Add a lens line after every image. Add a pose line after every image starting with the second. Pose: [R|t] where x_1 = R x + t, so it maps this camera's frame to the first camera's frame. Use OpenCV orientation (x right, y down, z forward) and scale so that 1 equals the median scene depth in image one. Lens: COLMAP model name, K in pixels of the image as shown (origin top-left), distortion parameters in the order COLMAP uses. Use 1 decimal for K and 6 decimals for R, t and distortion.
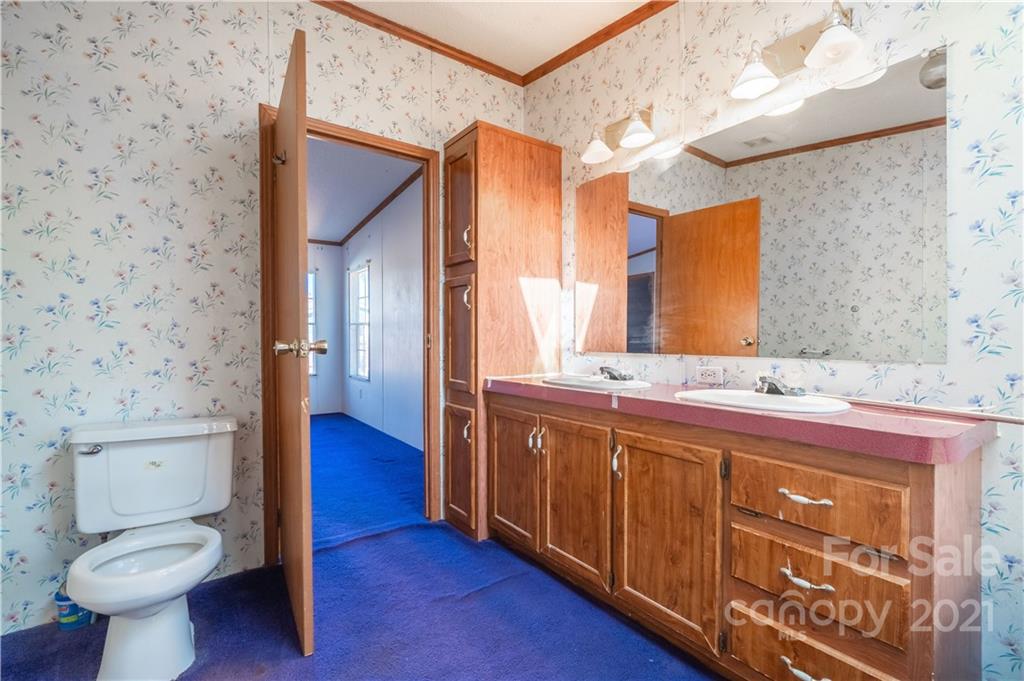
lens RADIAL K [[463.7, 0, 512.0], [0, 463.7, 340.5], [0, 0, 1]] dist [-0.000770, 0.000239]
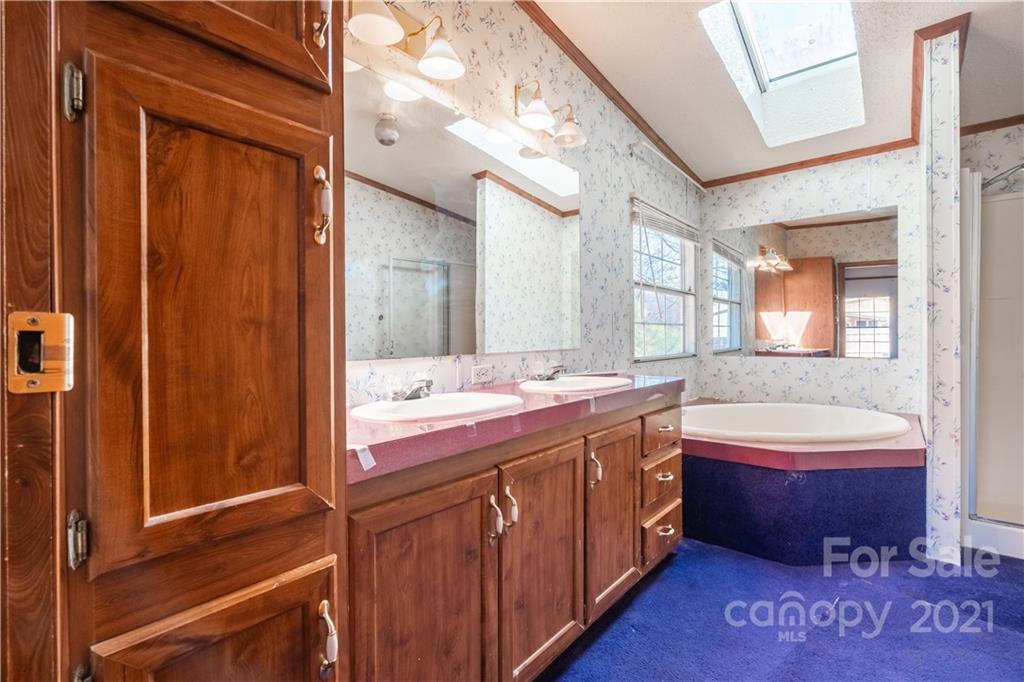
lens RADIAL K [[463.7, 0, 512.0], [0, 463.7, 341.0], [0, 0, 1]] dist [-0.000770, 0.000239]
pose [[-0.234371, -0.006441, 0.972126, -0.509453], [0.019267, 0.999751, 0.011269, -0.003273], [-0.971956, 0.021371, -0.234188, 1.141408]]
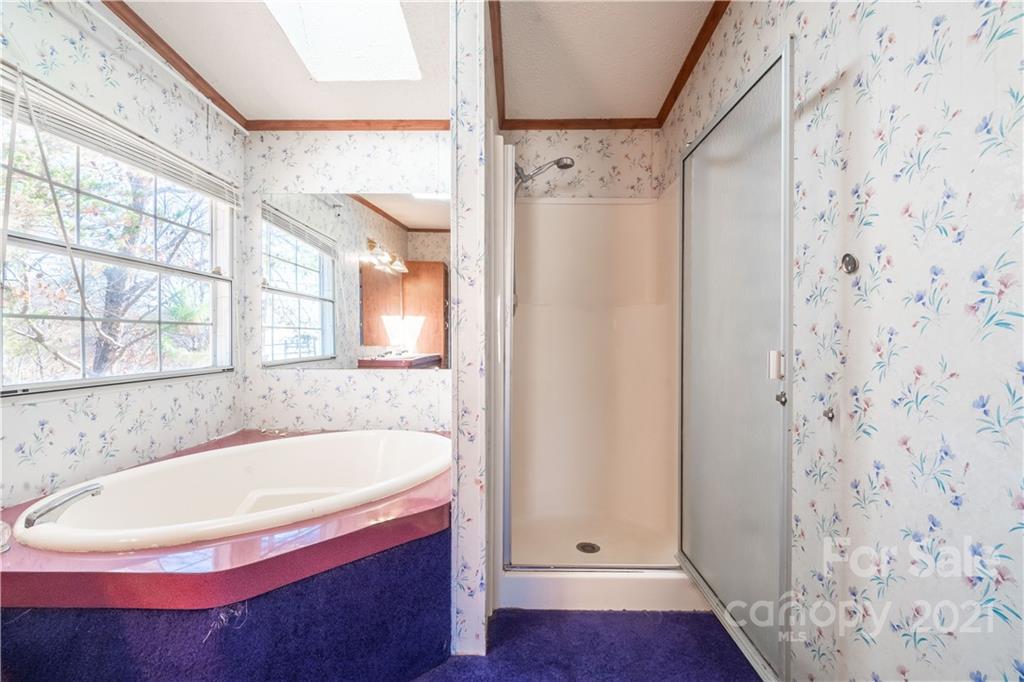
lens RADIAL K [[463.7, 0, 512.0], [0, 463.7, 341.0], [0, 0, 1]] dist [-0.000770, 0.000239]
pose [[-0.795266, -0.003389, 0.606251, -0.346195], [0.006432, 0.999881, 0.014026, -0.002647], [-0.606226, 0.015054, -0.795150, 0.759326]]
